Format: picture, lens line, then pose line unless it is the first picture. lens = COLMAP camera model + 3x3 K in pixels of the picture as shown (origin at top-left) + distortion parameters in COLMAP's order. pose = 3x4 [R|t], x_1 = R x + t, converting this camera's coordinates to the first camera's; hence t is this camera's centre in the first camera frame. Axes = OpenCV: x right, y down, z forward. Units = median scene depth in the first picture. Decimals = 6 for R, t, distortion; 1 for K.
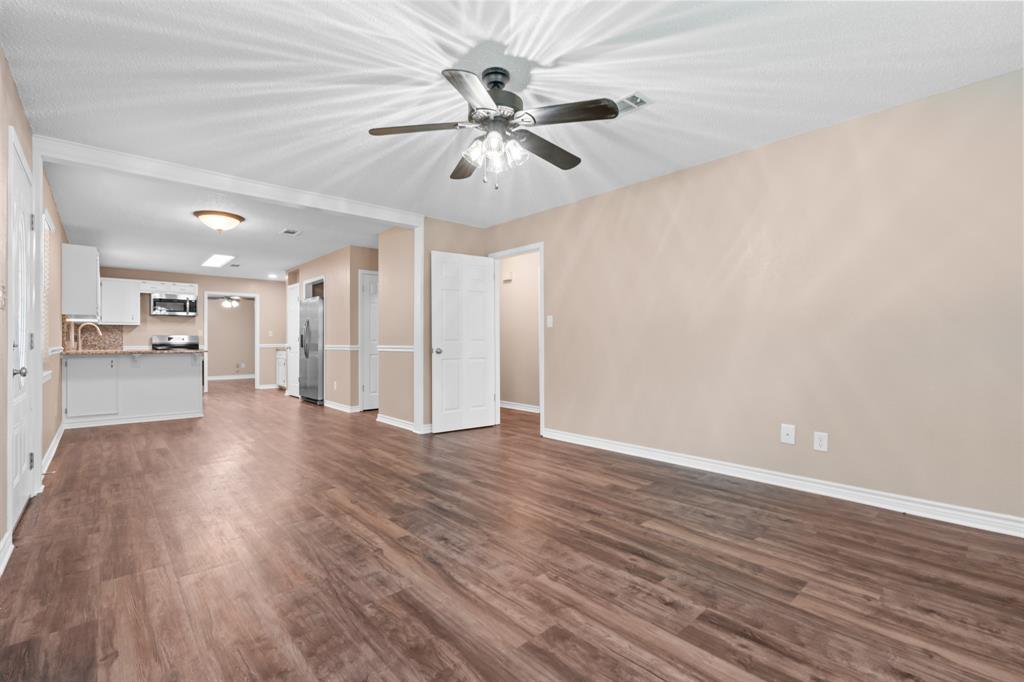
lens RADIAL K [[463.5, 0, 513.3], [0, 463.5, 339.6], [0, 0, 1]] dist [-0.004861, 0.001570]
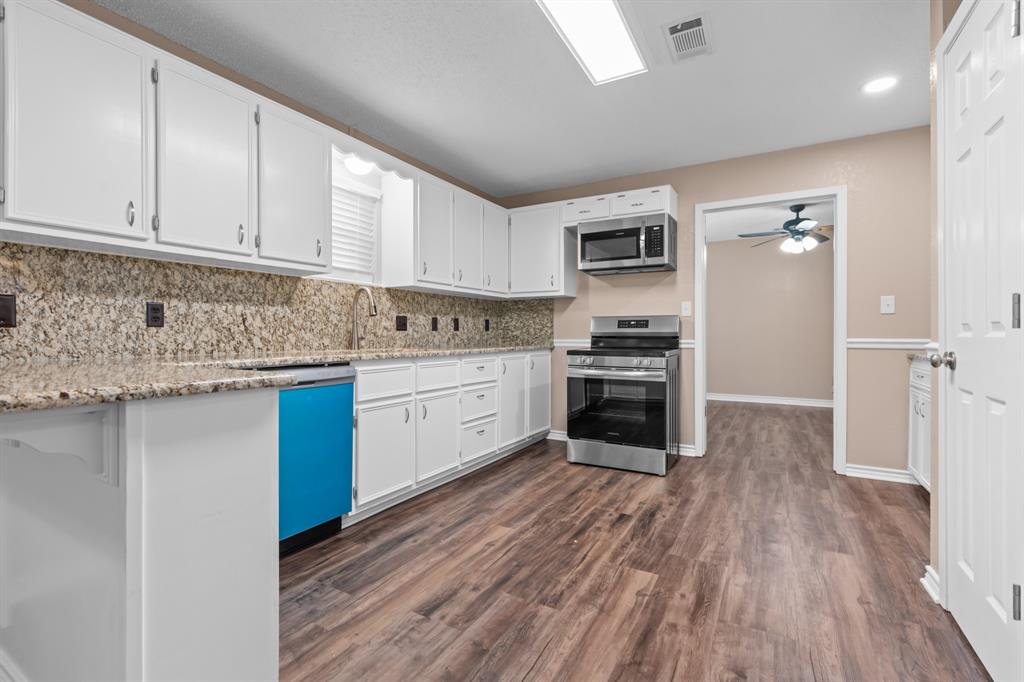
lens RADIAL K [[463.5, 0, 509.4], [0, 463.5, 336.3], [0, 0, 1]] dist [-0.004861, 0.001570]
pose [[0.316313, 0.009385, -0.948608, -0.367650], [0.003261, 0.999934, 0.010980, 0.005101], [0.948649, -0.006566, 0.316262, 0.783707]]
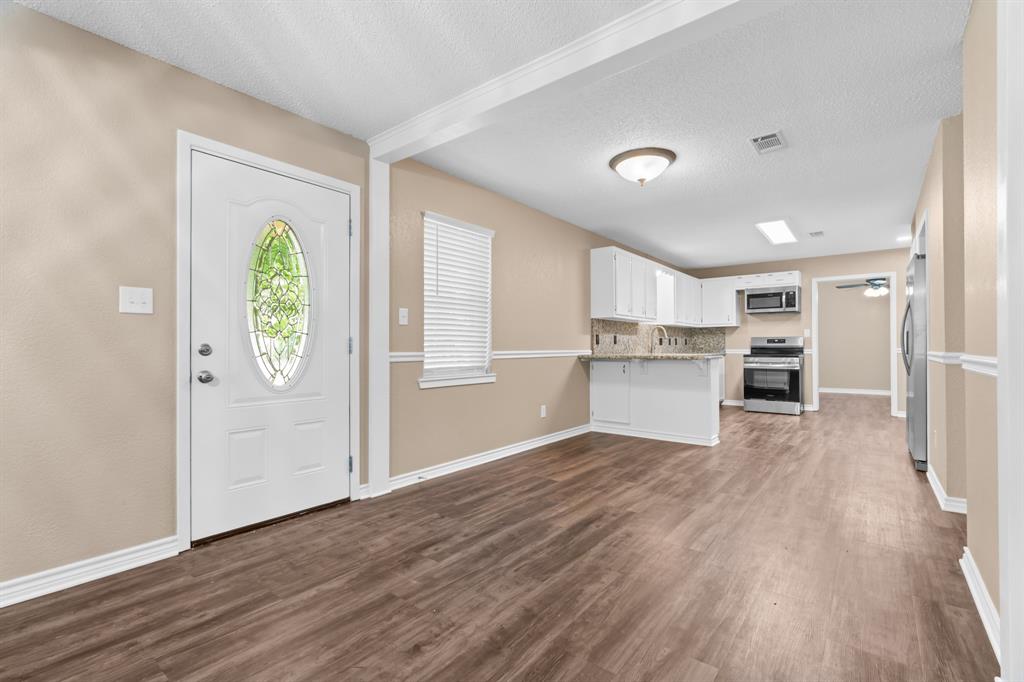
lens RADIAL K [[463.5, 0, 511.3], [0, 463.5, 343.8], [0, 0, 1]] dist [-0.004861, 0.001570]
pose [[0.170250, -0.004584, -0.985390, 0.000675], [0.005875, 0.999976, -0.003637, 0.003553], [0.985383, -0.005170, 0.170272, 0.413074]]
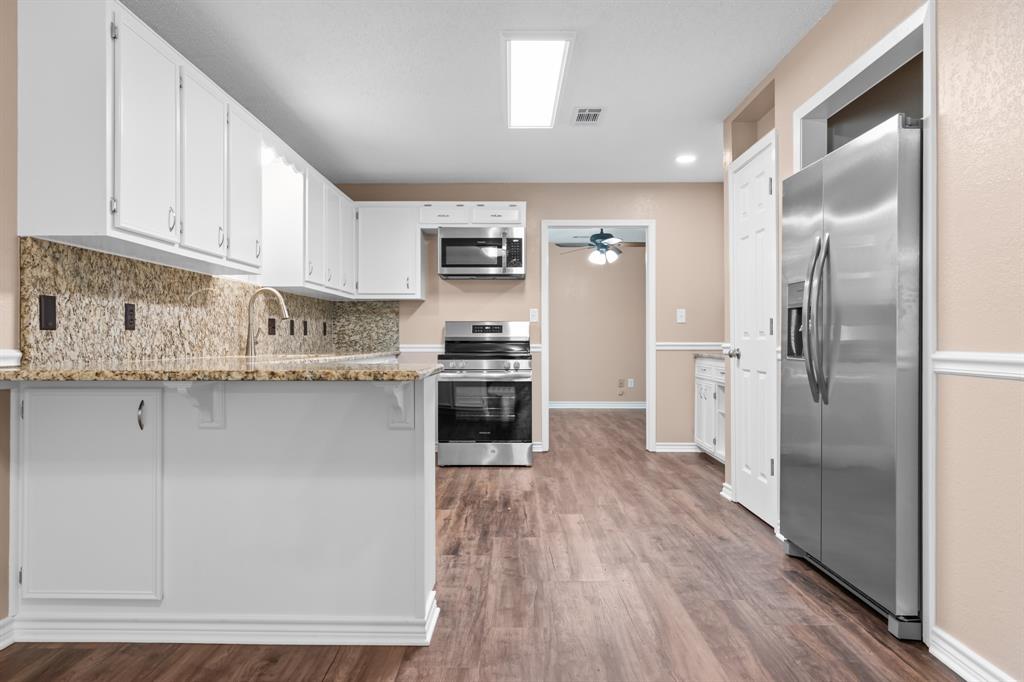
lens RADIAL K [[647.7, 0, 512.7], [0, 647.7, 339.3], [0, 0, 1]] dist [-0.004716, 0.001967]
pose [[0.742900, 0.003227, -0.669395, -0.304098], [0.000528, 0.999985, 0.005406, 0.005230], [0.669403, -0.004370, 0.742887, 0.574370]]
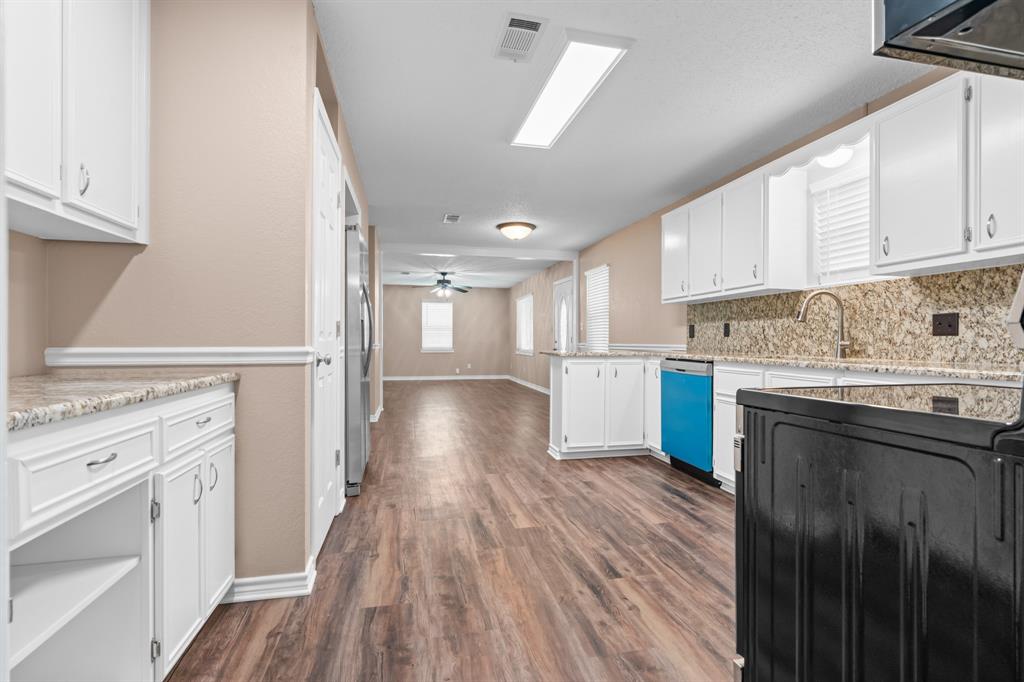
lens RADIAL K [[463.5, 0, 507.3], [0, 463.5, 337.8], [0, 0, 1]] dist [-0.004861, 0.001570]
pose [[-0.870288, 0.004142, 0.492526, -0.691532], [-0.002251, 0.999921, -0.012387, 0.009341], [-0.492538, -0.011888, -0.870210, 1.173124]]
